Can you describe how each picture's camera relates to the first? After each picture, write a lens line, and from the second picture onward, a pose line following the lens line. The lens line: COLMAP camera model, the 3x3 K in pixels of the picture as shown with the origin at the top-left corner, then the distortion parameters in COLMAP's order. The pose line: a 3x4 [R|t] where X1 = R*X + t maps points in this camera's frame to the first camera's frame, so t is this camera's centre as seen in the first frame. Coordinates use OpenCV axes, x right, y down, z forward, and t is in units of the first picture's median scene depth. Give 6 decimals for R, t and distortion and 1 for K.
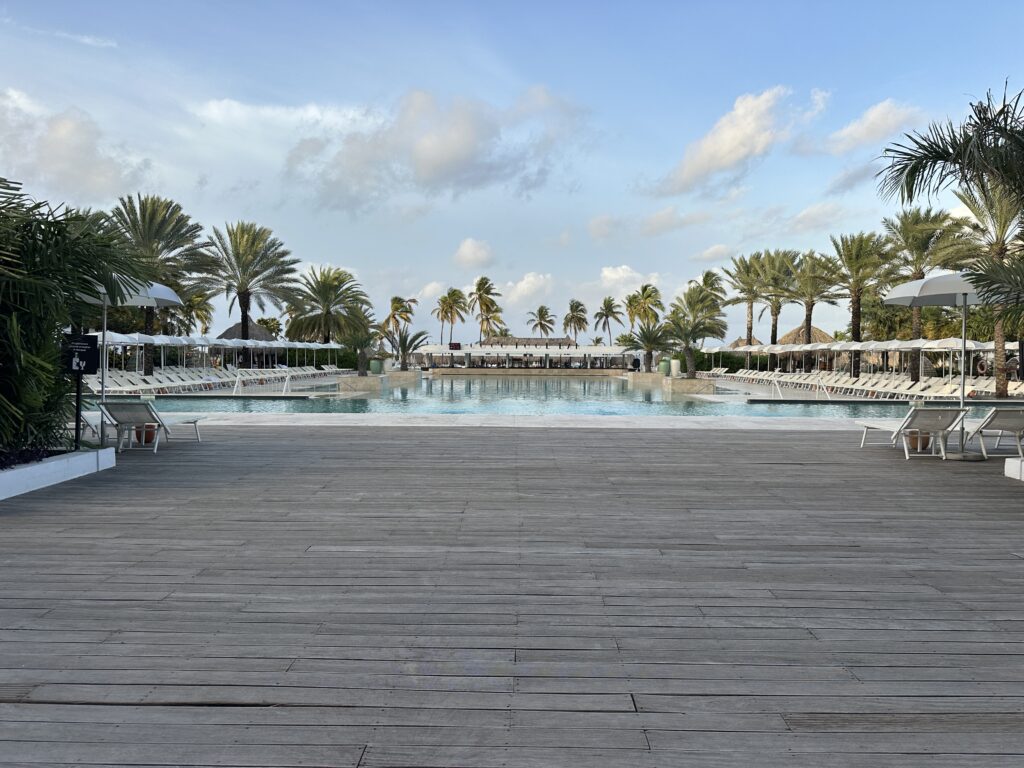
lens RADIAL K [[709.6, 0, 512.0], [0, 709.6, 384.0], [0, 0, 1]] dist [0.091956, -0.083954]
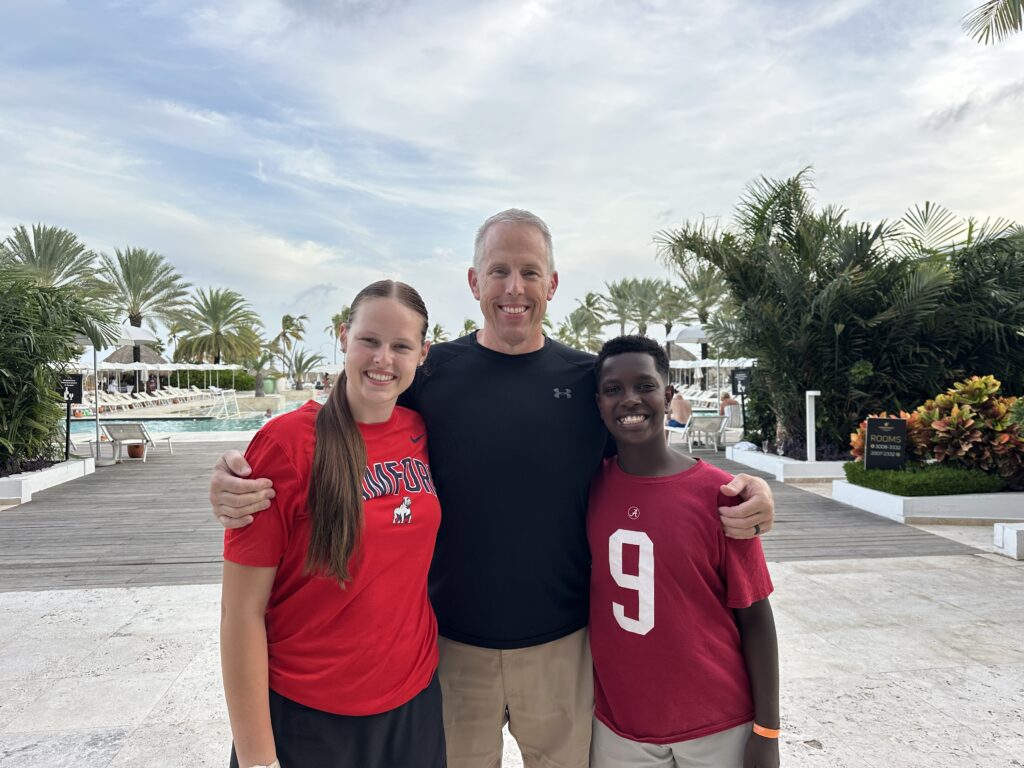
lens RADIAL K [[716.8, 0, 512.0], [0, 716.8, 384.0], [0, 0, 1]] dist [0.026631, 0.000188]
pose [[0.989430, -0.015834, 0.144145, 0.002268], [0.018916, 0.999620, -0.020031, -0.000876], [-0.143773, 0.022545, 0.989354, -0.053947]]
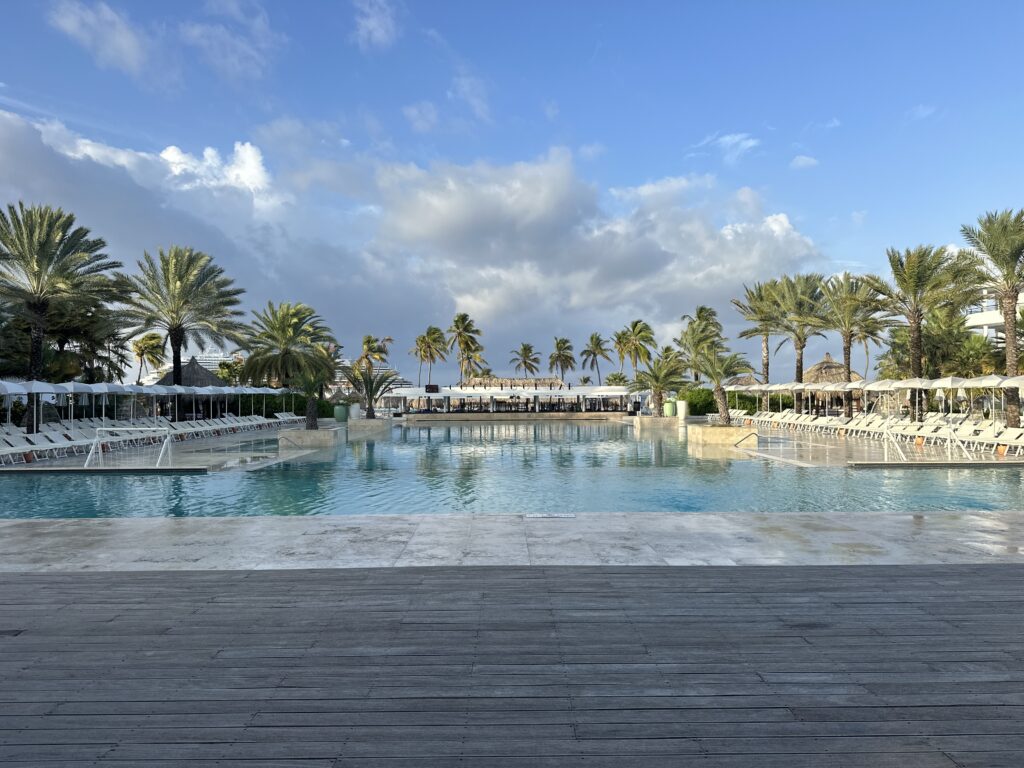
lens RADIAL K [[716.8, 0, 512.0], [0, 716.8, 384.0], [0, 0, 1]] dist [0.026631, 0.000188]
pose [[0.999572, -0.012248, 0.026555, -0.004266], [0.013725, 0.998325, -0.056195, -0.007616], [-0.025822, 0.056536, 0.998067, 0.112466]]
